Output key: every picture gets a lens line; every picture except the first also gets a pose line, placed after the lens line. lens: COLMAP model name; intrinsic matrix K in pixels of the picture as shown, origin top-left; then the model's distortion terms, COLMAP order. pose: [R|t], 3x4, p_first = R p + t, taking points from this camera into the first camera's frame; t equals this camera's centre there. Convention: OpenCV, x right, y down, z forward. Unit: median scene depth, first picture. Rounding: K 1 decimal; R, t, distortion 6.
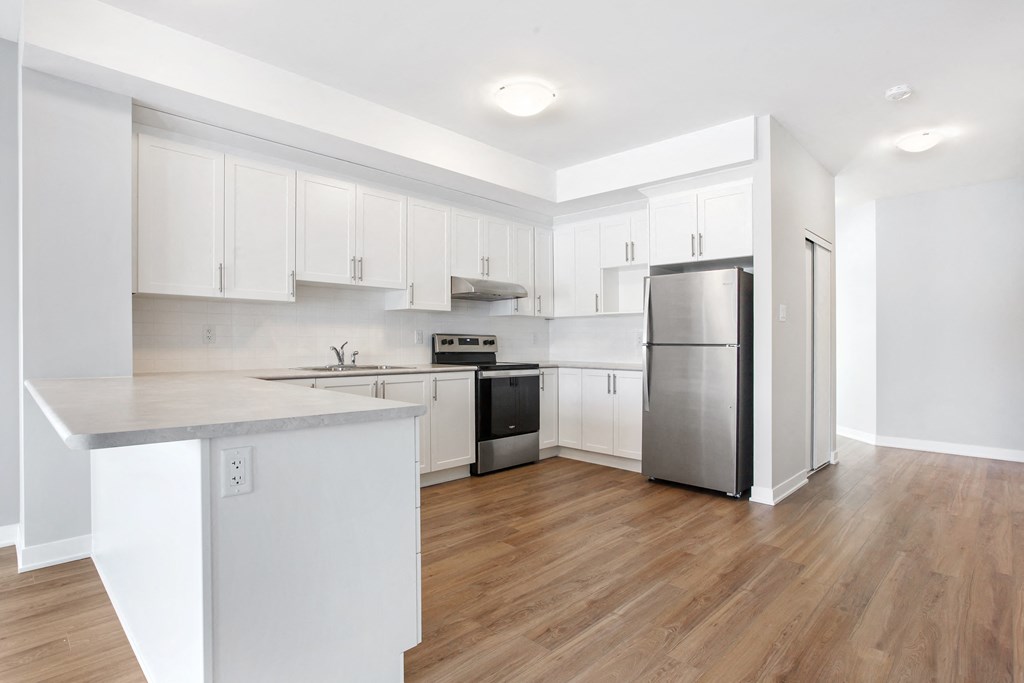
lens RADIAL K [[505.6, 0, 496.5], [0, 505.6, 325.8], [0, 0, 1]] dist [-0.034900, 0.012608]
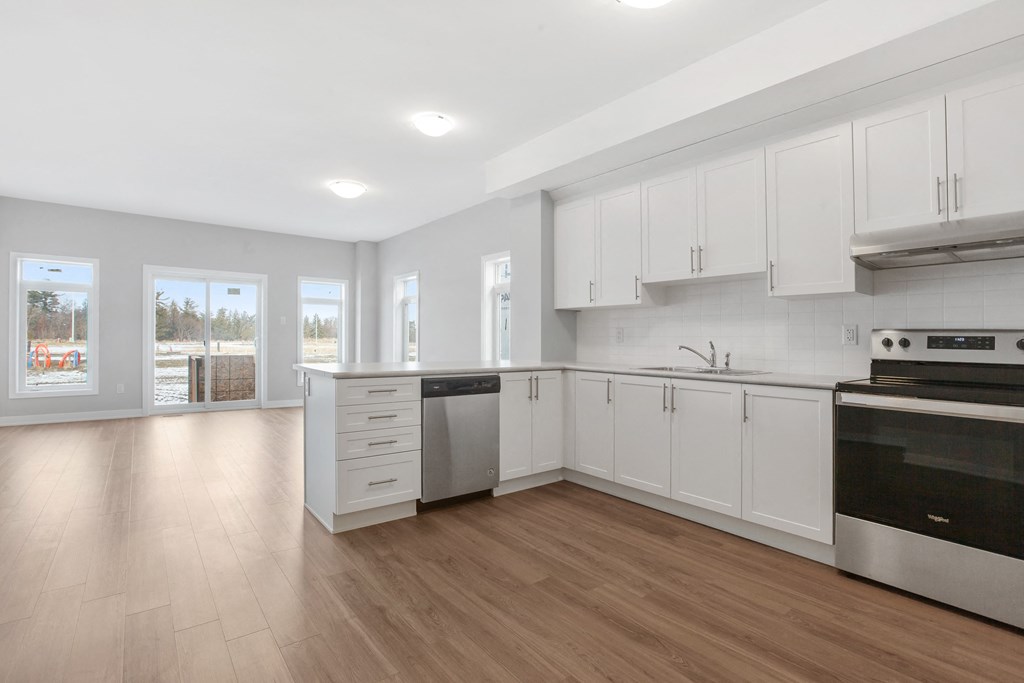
lens RADIAL K [[505.6, 0, 531.3], [0, 505.6, 332.7], [0, 0, 1]] dist [-0.034900, 0.012608]
pose [[-0.092439, -0.021645, -0.995483, 0.598211], [0.018491, 0.999554, -0.023451, 0.030084], [0.995547, -0.020575, -0.091998, 0.738176]]
